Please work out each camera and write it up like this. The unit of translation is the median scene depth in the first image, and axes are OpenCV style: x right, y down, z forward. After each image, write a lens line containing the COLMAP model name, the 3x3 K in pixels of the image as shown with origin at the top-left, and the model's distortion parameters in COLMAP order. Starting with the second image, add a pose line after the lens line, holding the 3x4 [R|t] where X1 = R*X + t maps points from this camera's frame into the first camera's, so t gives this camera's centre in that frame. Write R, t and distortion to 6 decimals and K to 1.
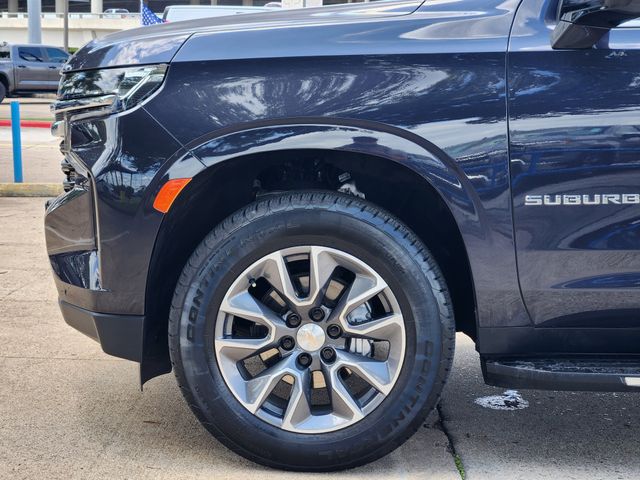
lens RADIAL K [[1214.0, 0, 320.9], [0, 1214.0, 236.2], [0, 0, 1]] dist [-0.316447, 0.000000]
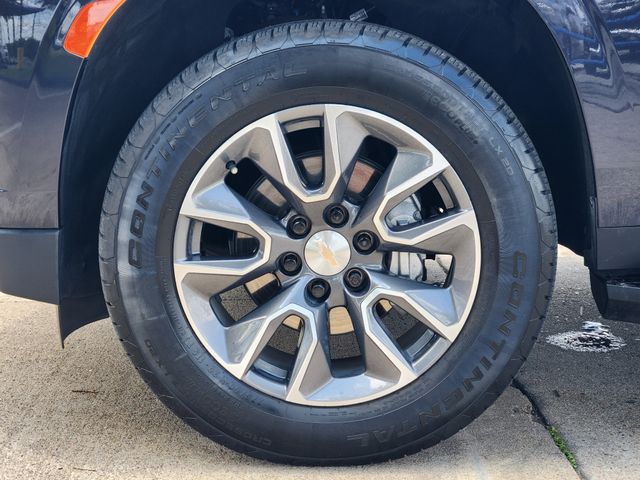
lens RADIAL K [[1214.0, 0, 317.4], [0, 1214.0, 245.1], [0, 0, 1]] dist [-0.316447, 0.000000]
pose [[0.998785, -0.035455, 0.034212, -0.035056], [0.033159, 0.997301, 0.065502, 0.038435], [-0.036442, -0.064288, 0.997266, 0.378908]]
